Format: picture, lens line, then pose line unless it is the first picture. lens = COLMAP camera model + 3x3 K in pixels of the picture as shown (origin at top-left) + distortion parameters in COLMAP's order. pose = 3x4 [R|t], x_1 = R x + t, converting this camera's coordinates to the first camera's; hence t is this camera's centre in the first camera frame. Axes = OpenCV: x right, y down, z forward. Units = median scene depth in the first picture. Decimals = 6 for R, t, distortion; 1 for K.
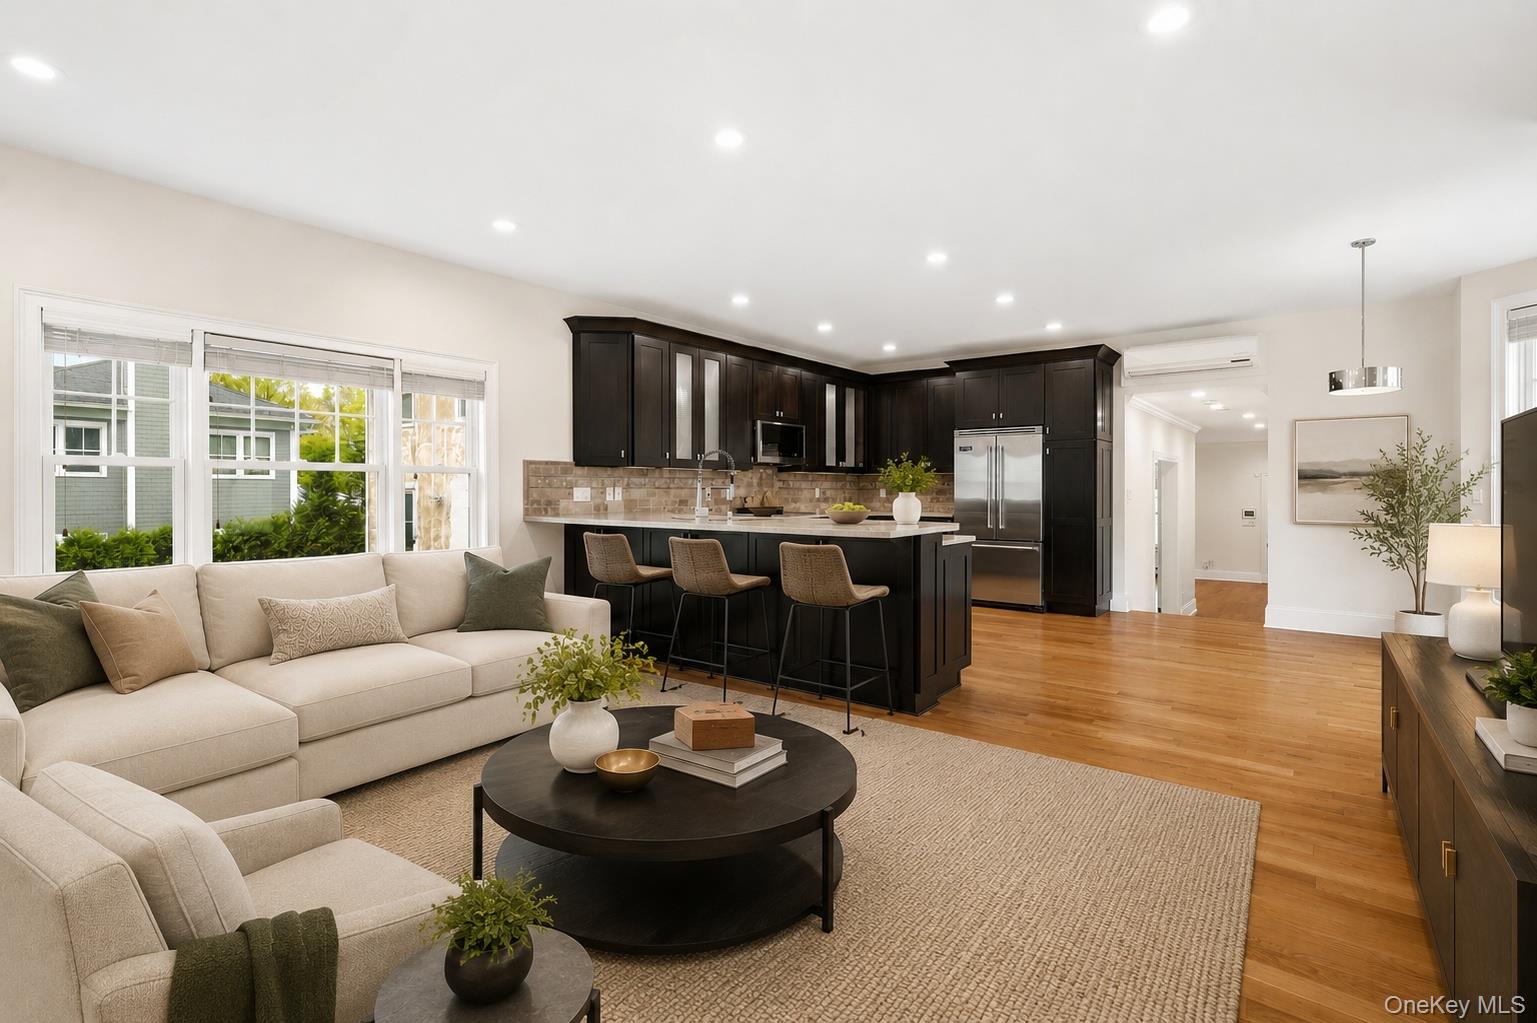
lens RADIAL K [[707.0, 0, 768.1], [0, 707.0, 488.0], [0, 0, 1]] dist [-0.009085, -0.000161]
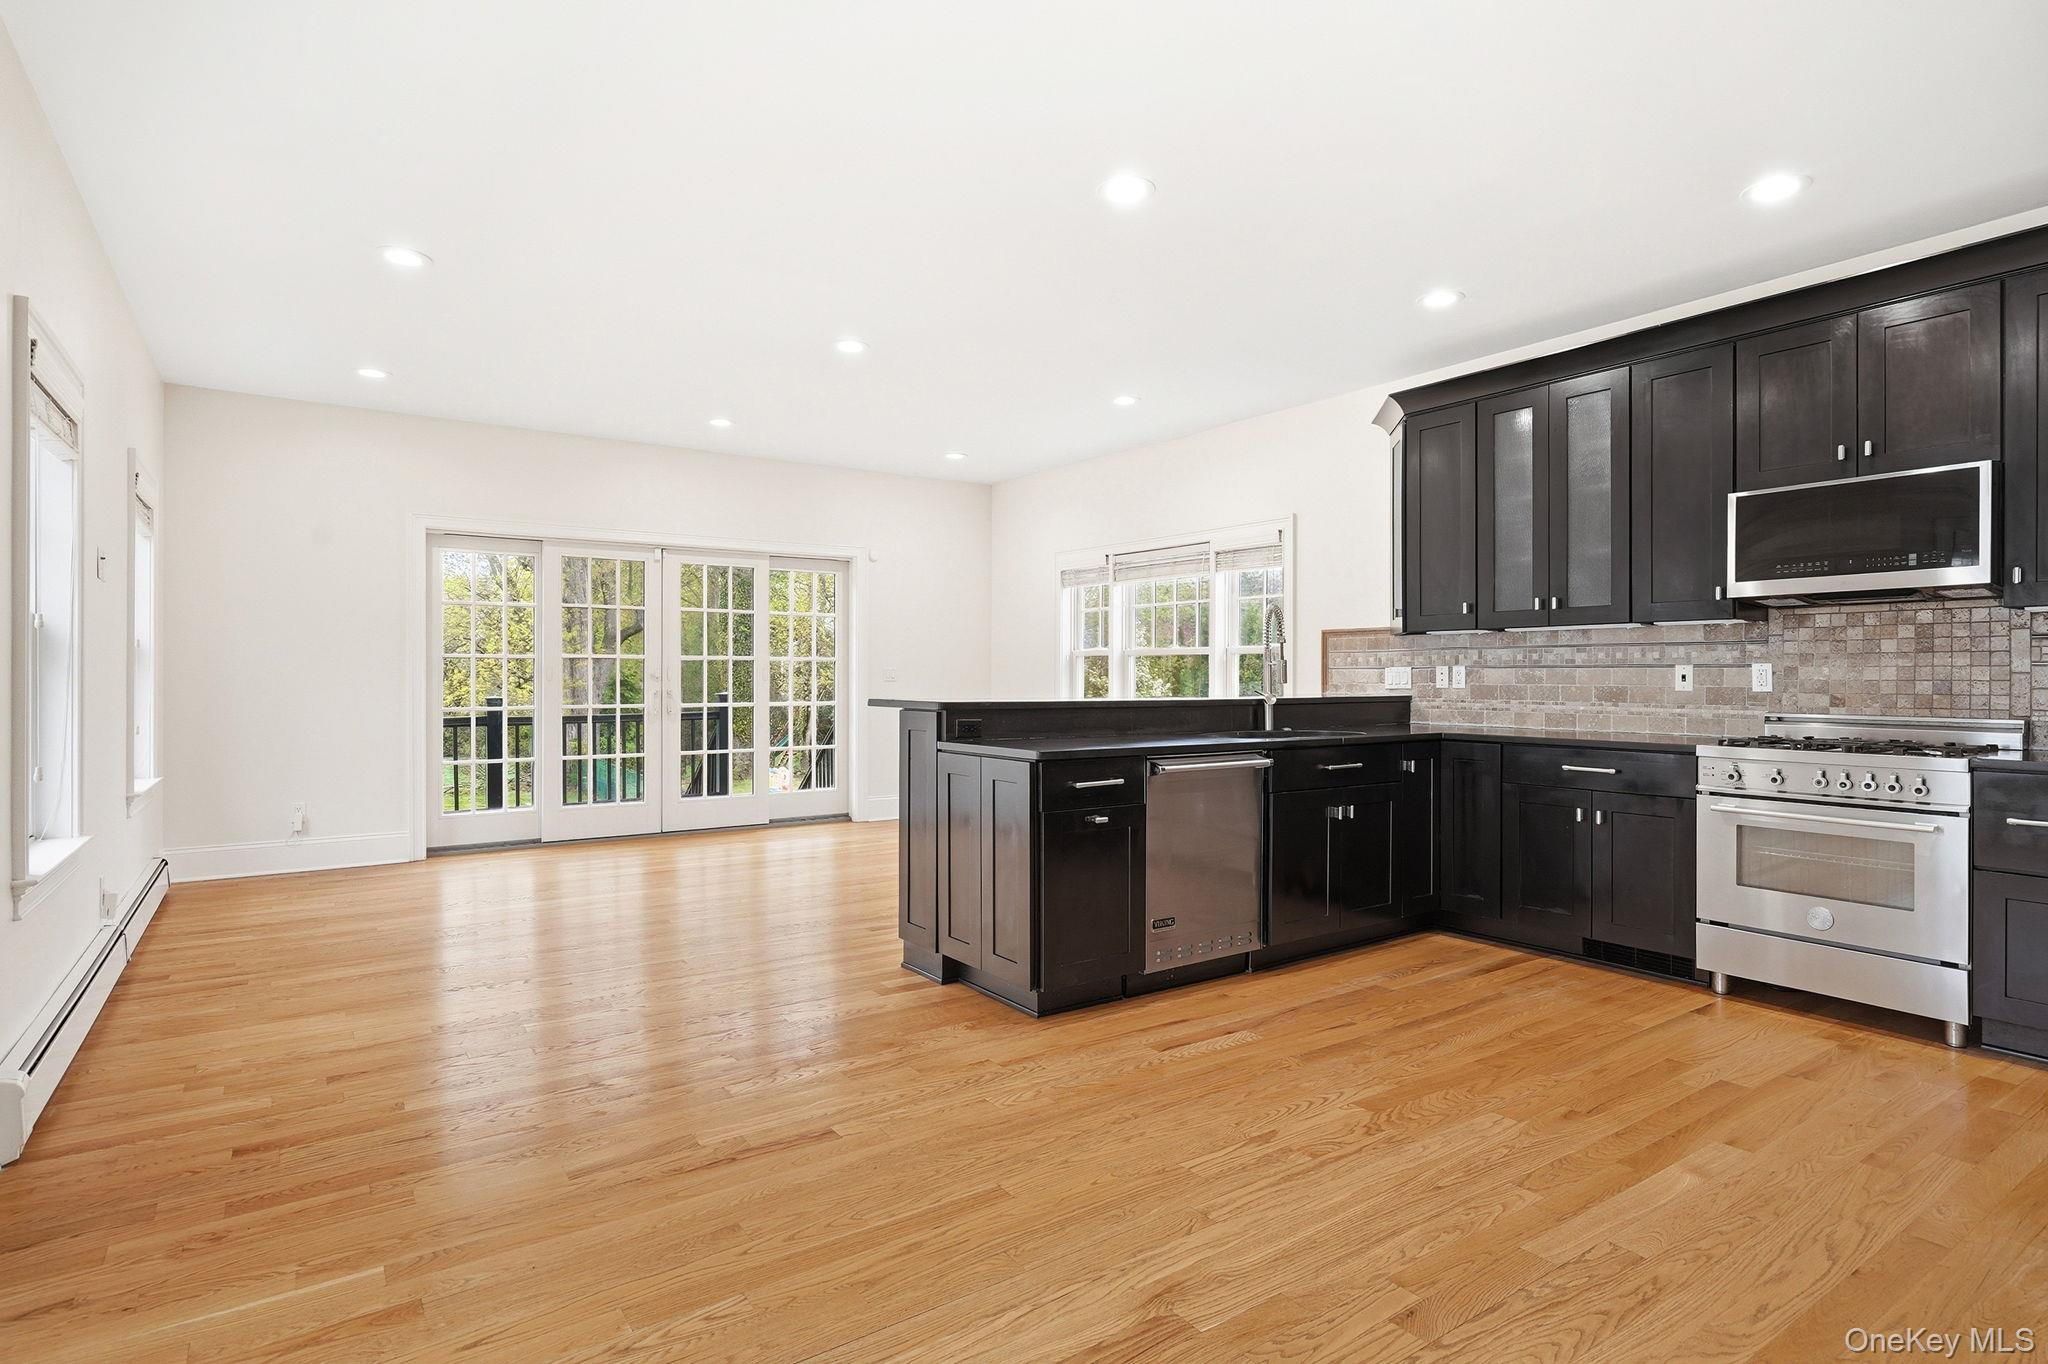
lens RADIAL K [[1061.7, 0, 1025.5], [0, 1061.7, 683.4], [0, 0, 1]] dist [-0.000290, 0.003007]
pose [[-0.280912, 0.004878, -0.959721, 0.652345], [0.000395, 0.999988, 0.004967, 0.008041], [0.959733, 0.001017, -0.280910, 0.773135]]
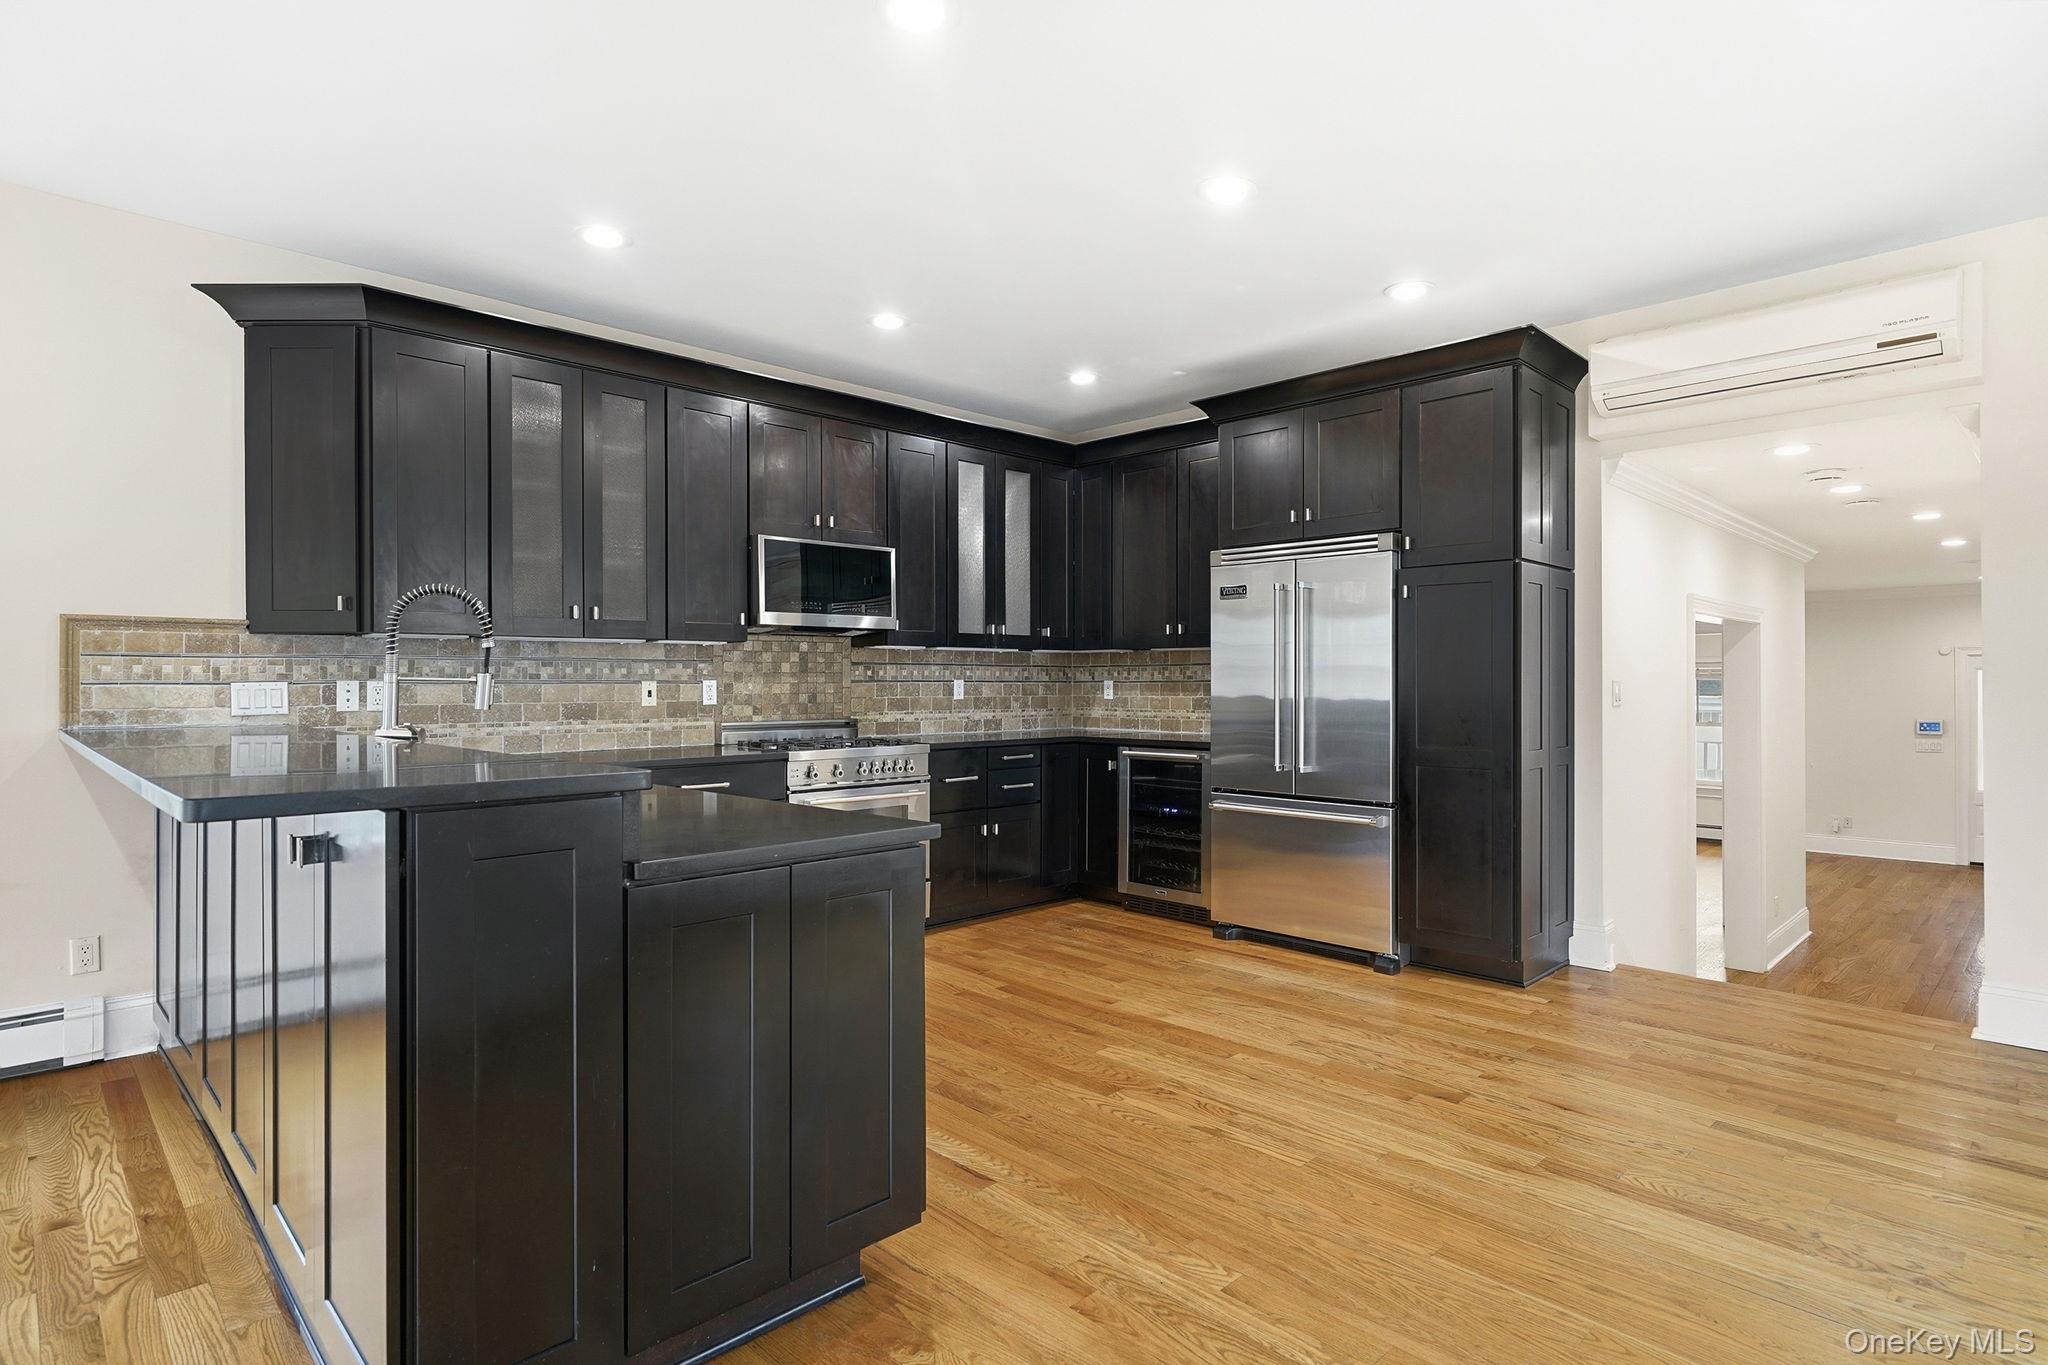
lens RADIAL K [[1061.7, 0, 1020.0], [0, 1061.7, 679.4], [0, 0, 1]] dist [-0.000290, 0.003007]
pose [[0.993778, -0.003435, -0.111322, 0.228356], [0.003608, 0.999993, 0.001350, -0.001035], [0.111316, -0.001743, 0.993783, 0.327881]]
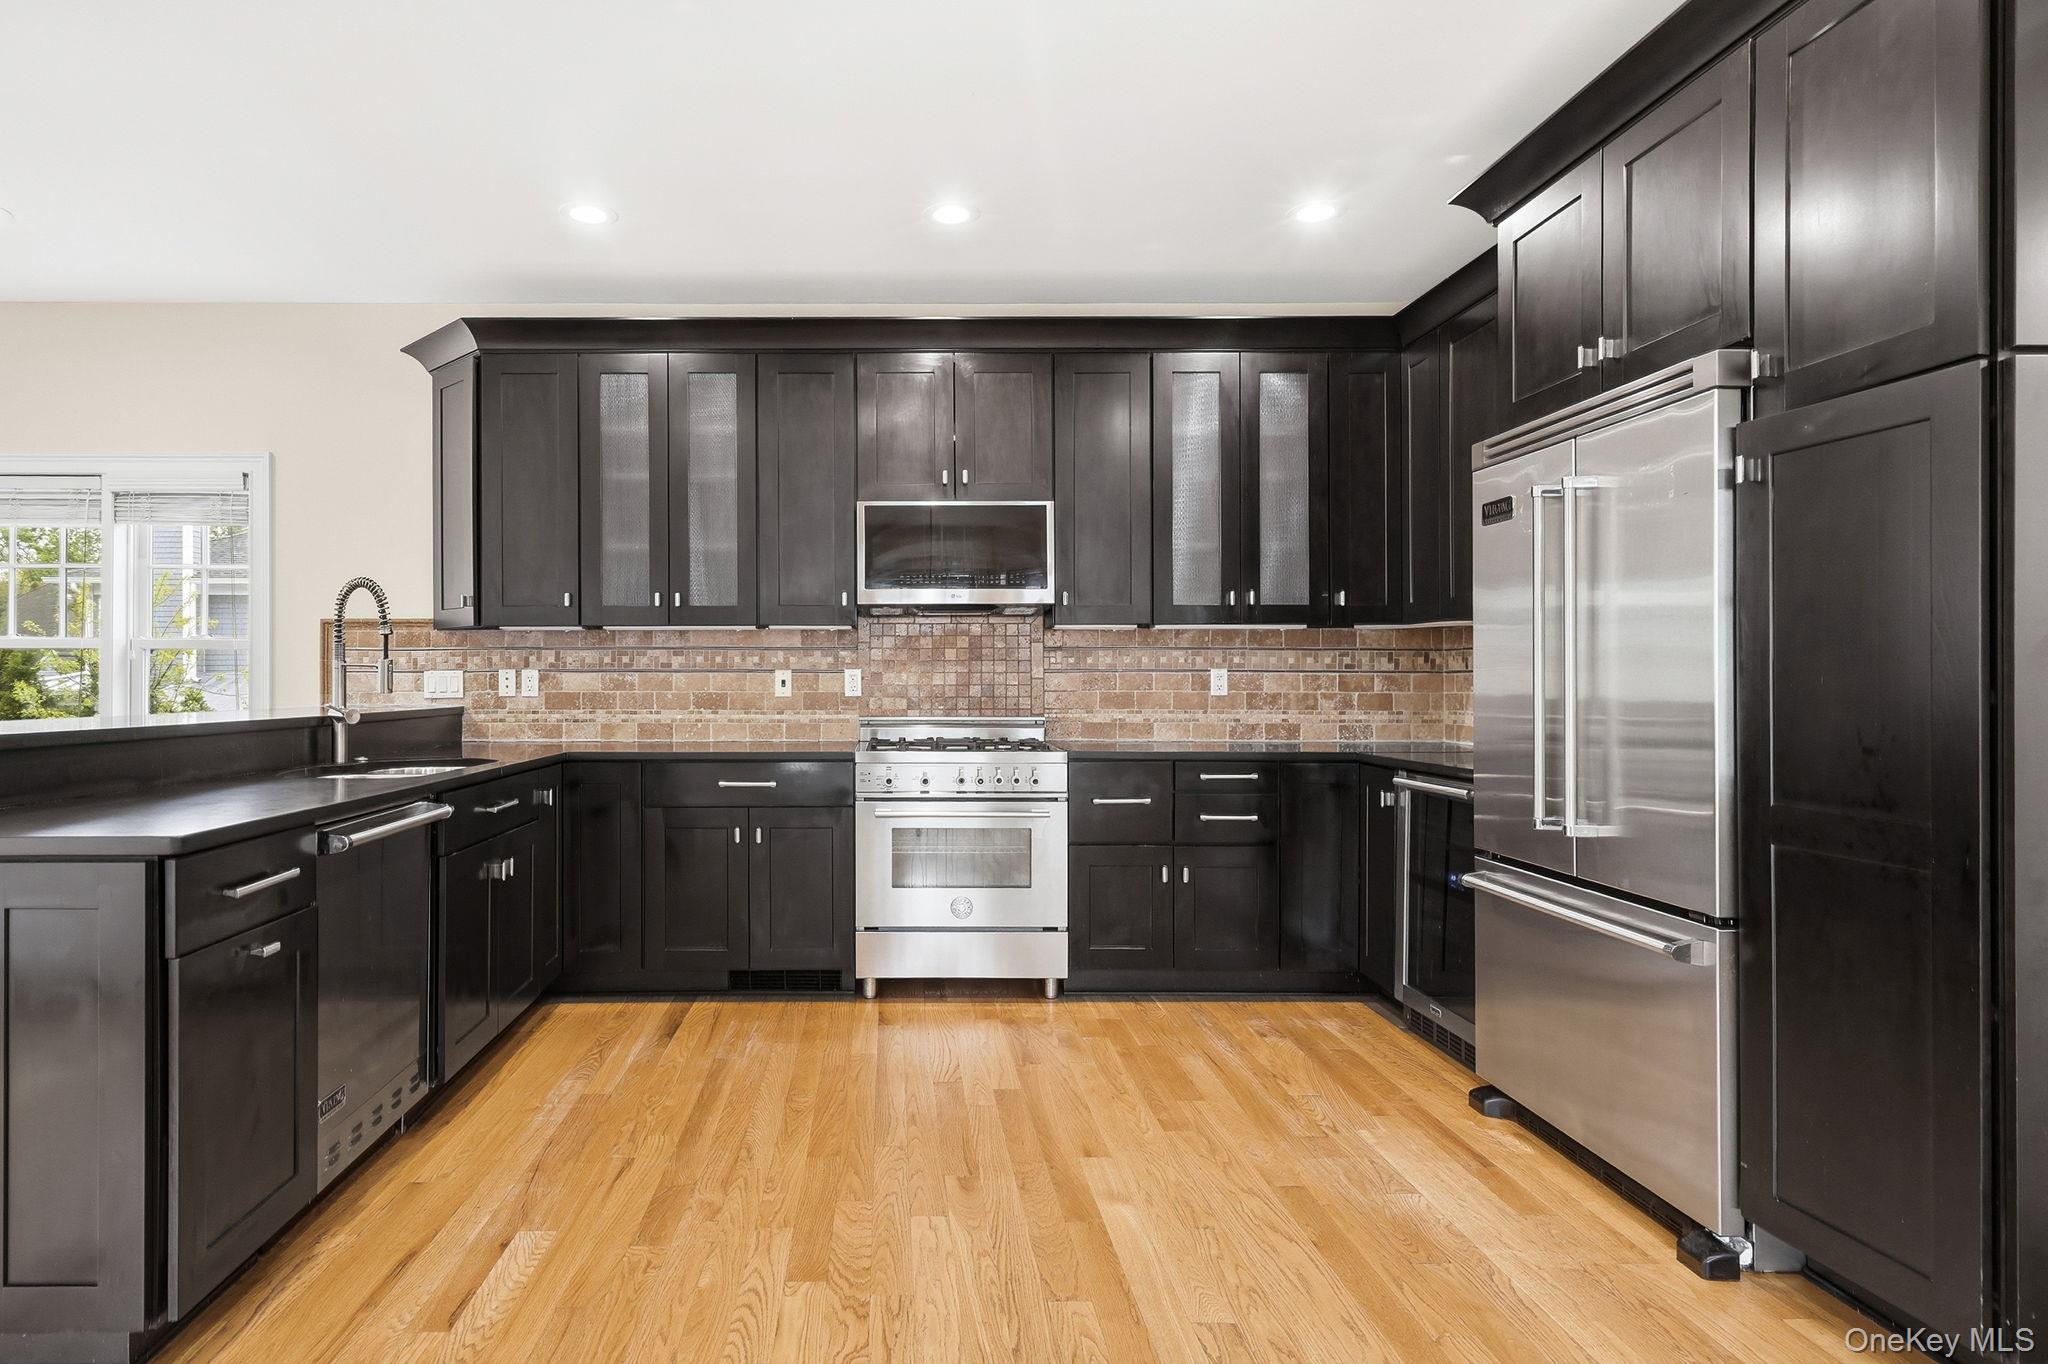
lens RADIAL K [[1132.3, 0, 1003.3], [0, 1132.3, 677.3], [0, 0, 1]] dist [0.002747, 0.001562]
pose [[0.628989, -0.004557, -0.777401, 0.529065], [0.003882, 0.999989, -0.002721, 0.006832], [0.777404, -0.001307, 0.629000, 0.651669]]
